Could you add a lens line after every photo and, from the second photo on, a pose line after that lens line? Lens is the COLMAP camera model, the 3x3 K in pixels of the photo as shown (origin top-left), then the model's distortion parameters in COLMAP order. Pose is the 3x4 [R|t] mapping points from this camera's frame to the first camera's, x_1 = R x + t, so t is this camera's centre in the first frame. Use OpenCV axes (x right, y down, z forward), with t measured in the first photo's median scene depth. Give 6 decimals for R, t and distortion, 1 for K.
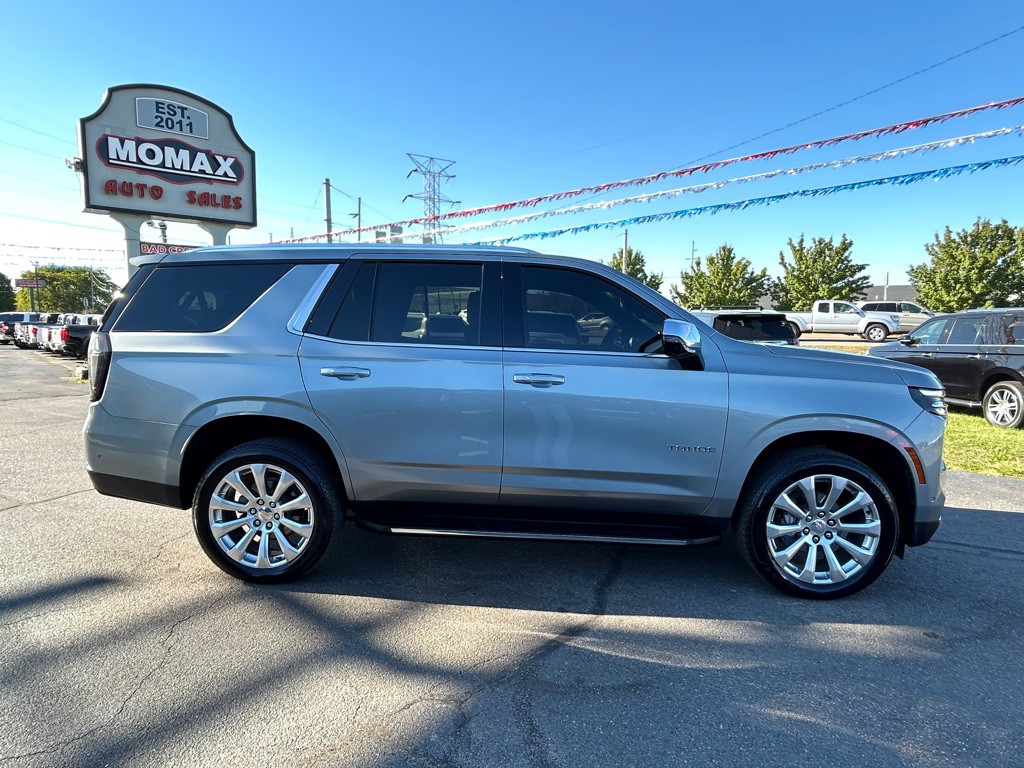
lens RADIAL K [[603.9, 0, 512.0], [0, 603.9, 384.0], [0, 0, 1]] dist [-0.004134, 0.001183]
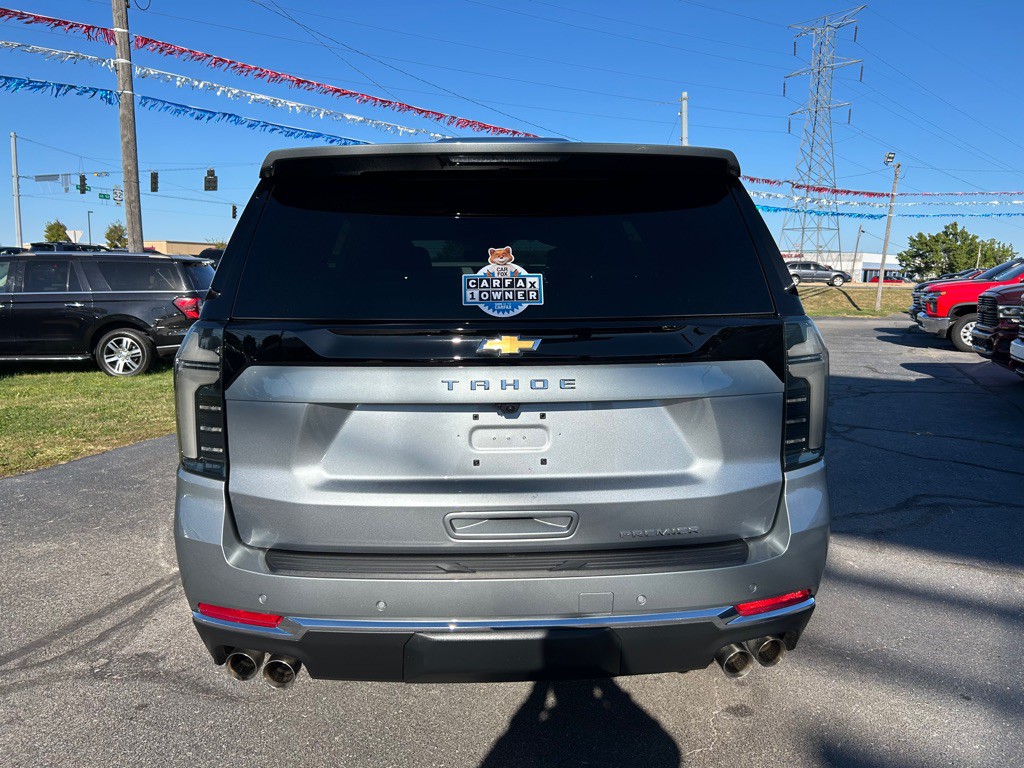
lens RADIAL K [[783.4, 0, 512.0], [0, 783.4, 384.0], [0, 0, 1]] dist [0.032504, -0.013737]
pose [[-0.098029, -0.147279, 0.984225, -0.122327], [0.090780, 0.983542, 0.156218, -0.014393], [-0.991035, 0.104662, -0.083045, 0.122108]]
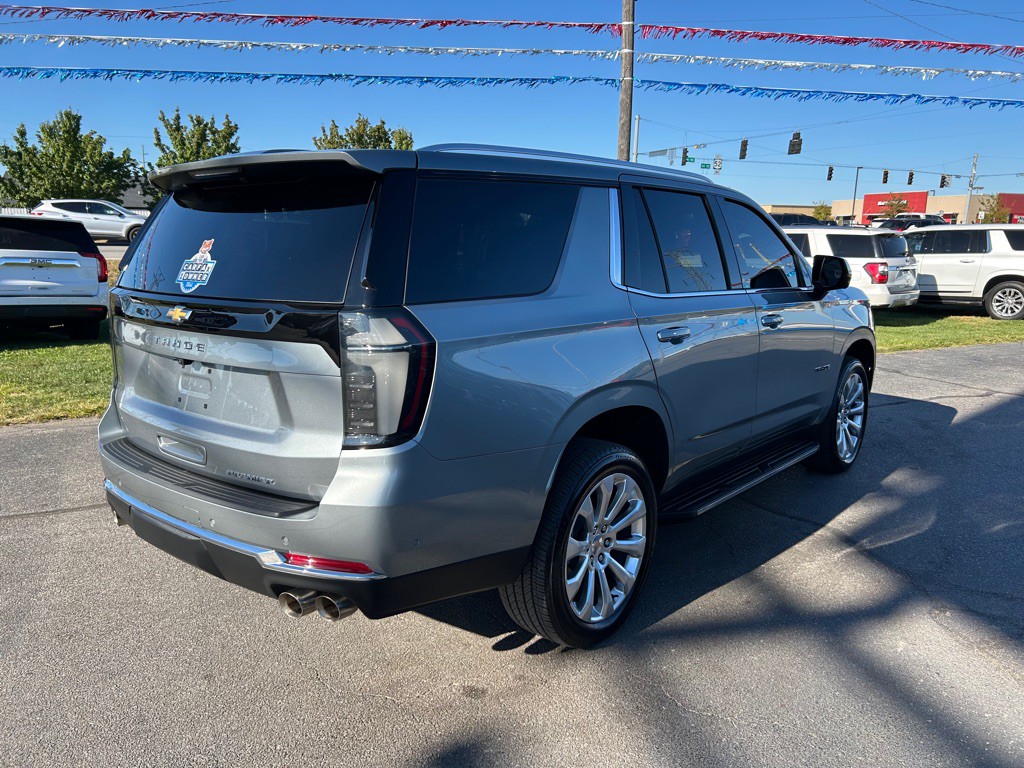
lens RADIAL K [[783.4, 0, 512.0], [0, 783.4, 384.0], [0, 0, 1]] dist [0.032504, -0.013737]
pose [[0.598513, -0.155436, 0.785889, -0.108355], [0.074457, 0.987543, 0.138615, -0.010024], [-0.797645, -0.024448, 0.602631, 0.049014]]
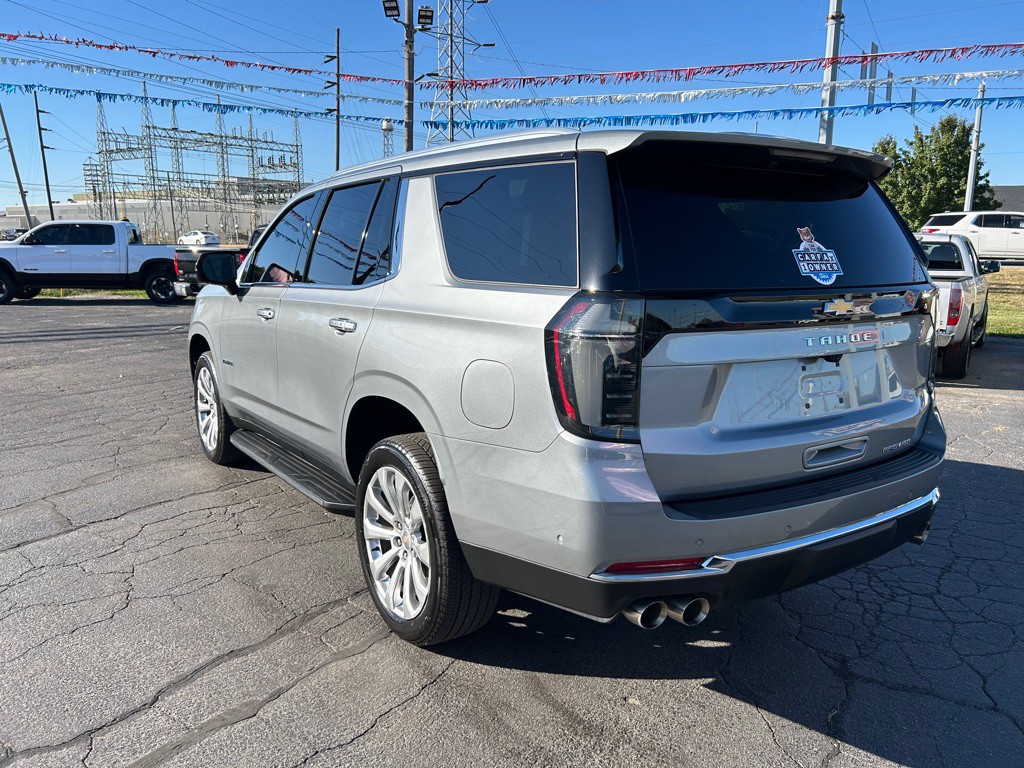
lens RADIAL K [[767.2, 0, 512.0], [0, 767.2, 384.0], [0, 0, 1]] dist [0.036945, -0.025891]
pose [[-0.593846, -0.150599, 0.790359, -0.105247], [0.056302, 0.972140, 0.227539, -0.018824], [-0.802606, 0.179622, -0.568823, 0.178751]]
